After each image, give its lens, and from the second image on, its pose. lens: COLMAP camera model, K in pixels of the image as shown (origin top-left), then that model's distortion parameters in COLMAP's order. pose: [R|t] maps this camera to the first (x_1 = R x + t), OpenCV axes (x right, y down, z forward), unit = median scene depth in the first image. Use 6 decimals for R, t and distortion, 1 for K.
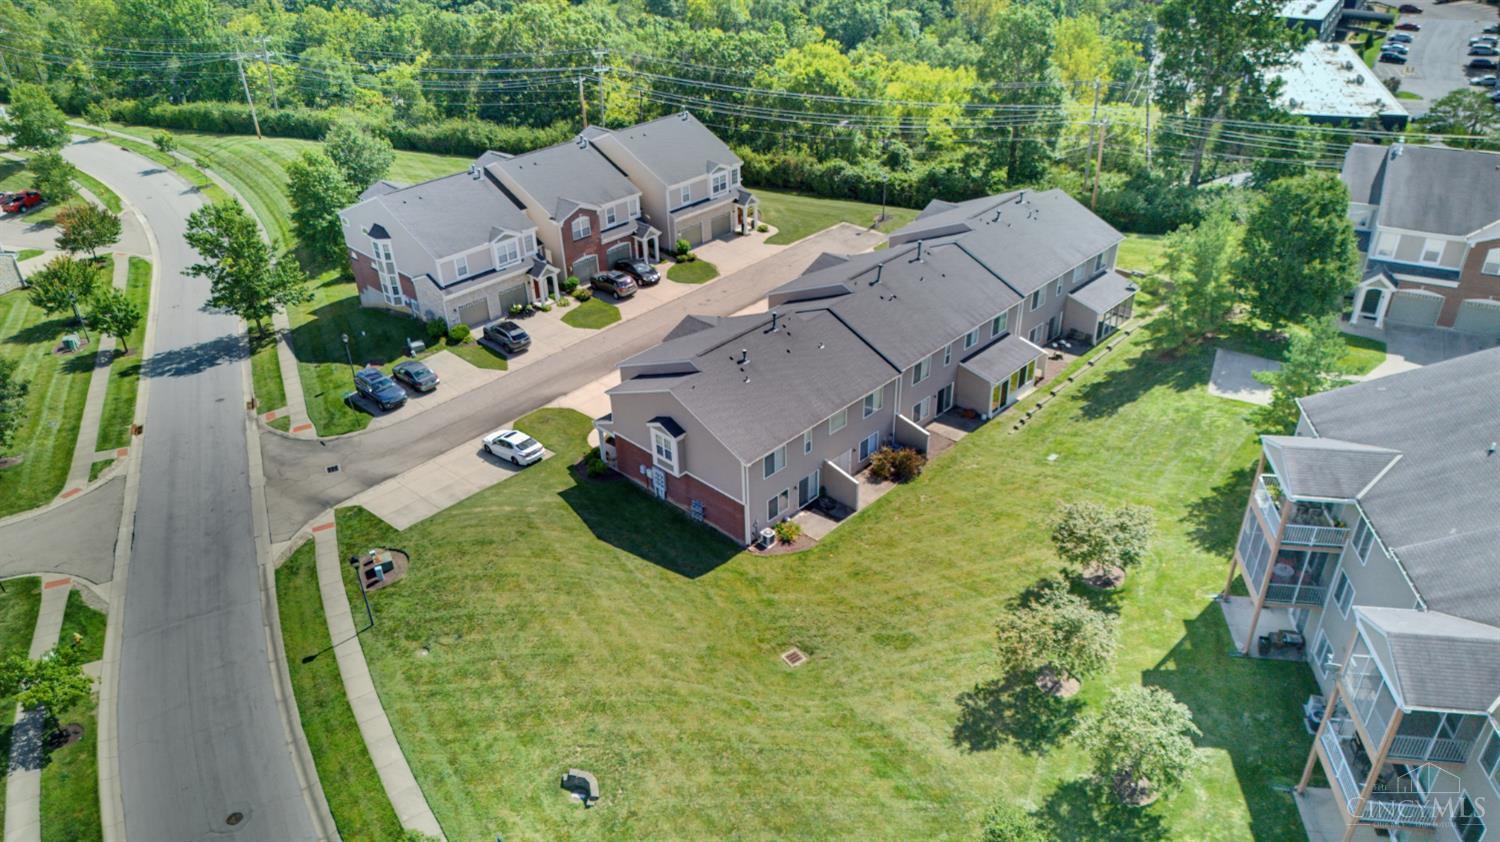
lens RADIAL K [[1042.6, 0, 750.0], [0, 1042.6, 421.0], [0, 0, 1]] dist [0.026623, -0.001299]
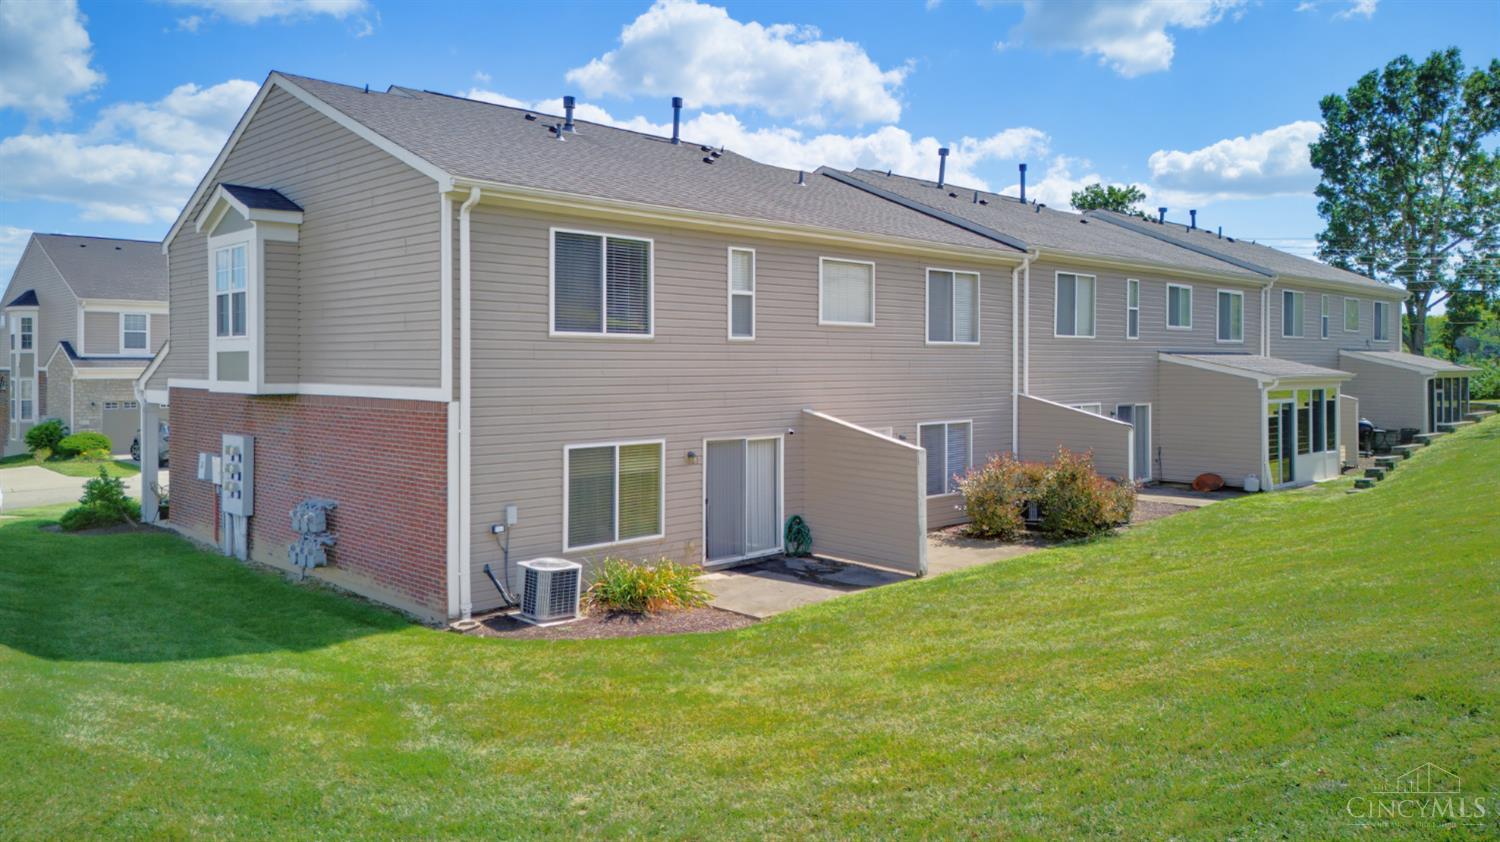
lens RADIAL K [[1051.6, 0, 758.3], [0, 1051.6, 364.5], [0, 0, 1]] dist [0.034087, -0.000477]
pose [[0.999396, 0.024178, -0.024977, 0.063926], [-0.033731, 0.848228, -0.528556, 0.177302], [0.008407, 0.529079, 0.848531, 0.717772]]
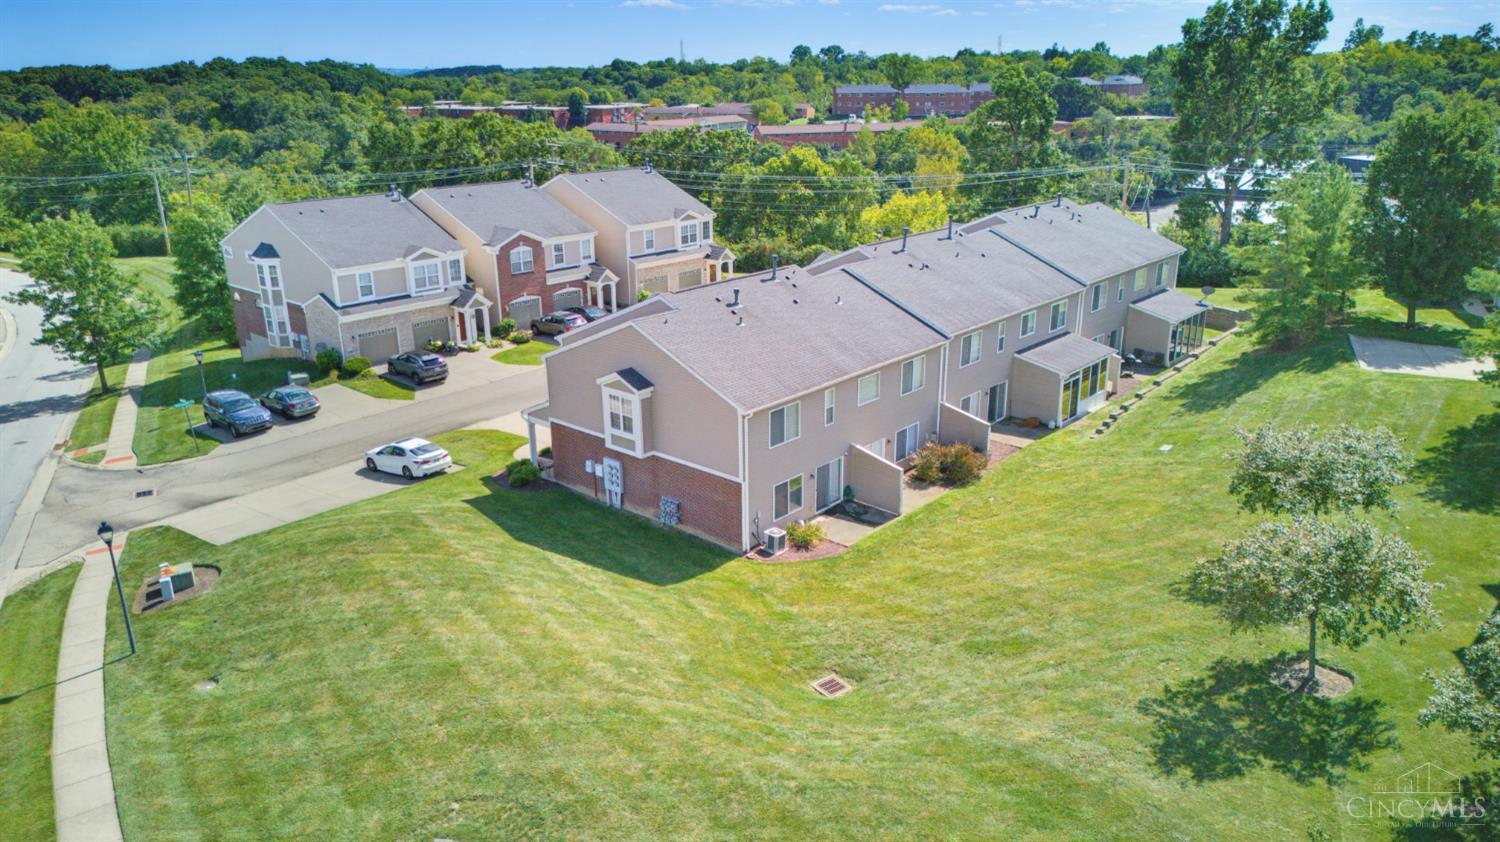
lens RADIAL K [[1042.6, 0, 750.0], [0, 1042.6, 421.0], [0, 0, 1]] dist [0.026623, -0.001299]
pose [[0.998957, 0.000366, 0.045663, -0.027412], [0.010064, 0.973615, -0.227975, 0.175458], [-0.044542, 0.228196, 0.972596, 0.307131]]
